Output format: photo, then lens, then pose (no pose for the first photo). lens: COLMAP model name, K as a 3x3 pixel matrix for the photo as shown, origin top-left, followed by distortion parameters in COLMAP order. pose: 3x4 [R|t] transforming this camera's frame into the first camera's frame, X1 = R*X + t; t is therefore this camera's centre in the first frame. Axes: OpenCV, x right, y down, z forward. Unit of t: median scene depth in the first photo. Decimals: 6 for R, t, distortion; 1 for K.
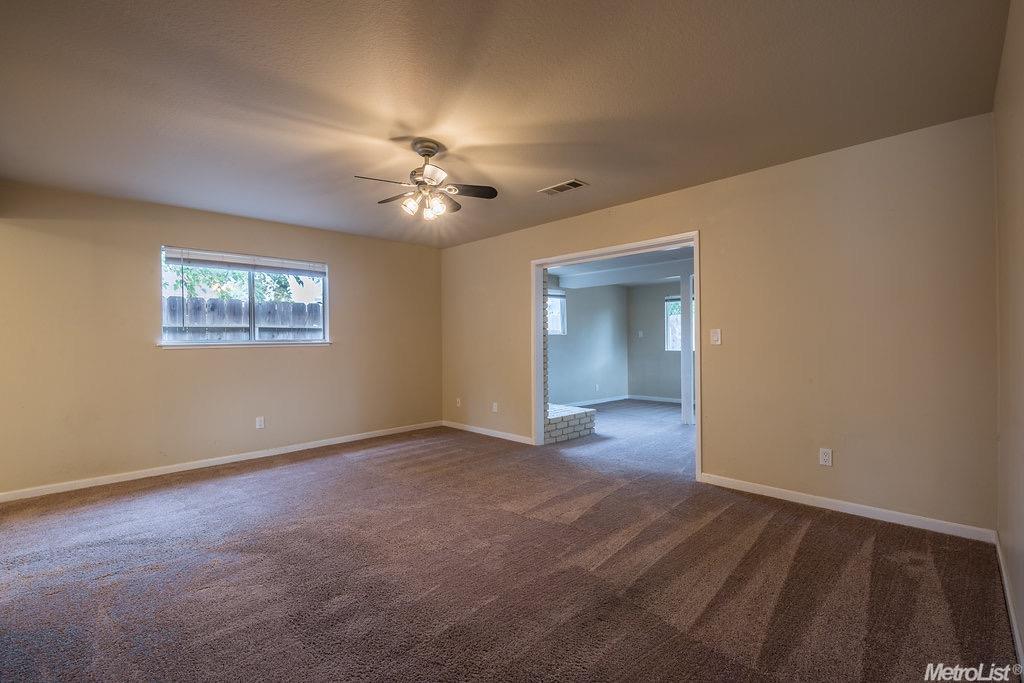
lens RADIAL K [[443.4, 0, 512.0], [0, 443.4, 341.5], [0, 0, 1]] dist [-0.001058, -0.010215]
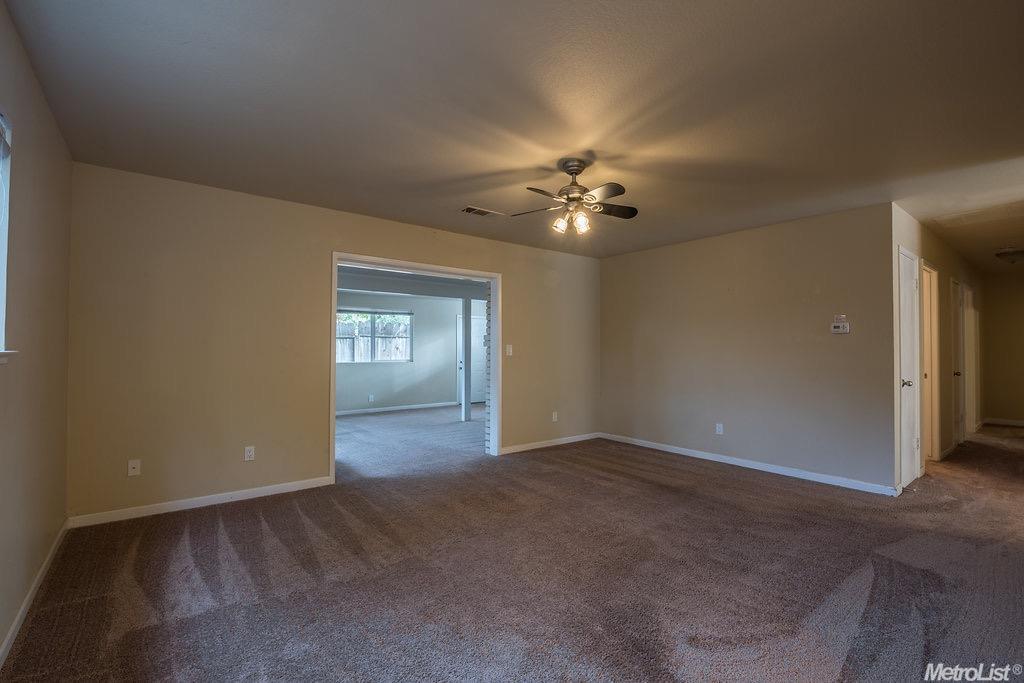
lens RADIAL K [[451.4, 0, 512.0], [0, 451.4, 341.5], [0, 0, 1]] dist [-0.000127, -0.011130]
pose [[0.130942, 0.031390, 0.990893, -1.109071], [0.000059, 0.999498, -0.031670, 0.007065], [-0.991390, 0.004206, 0.130875, 0.894024]]
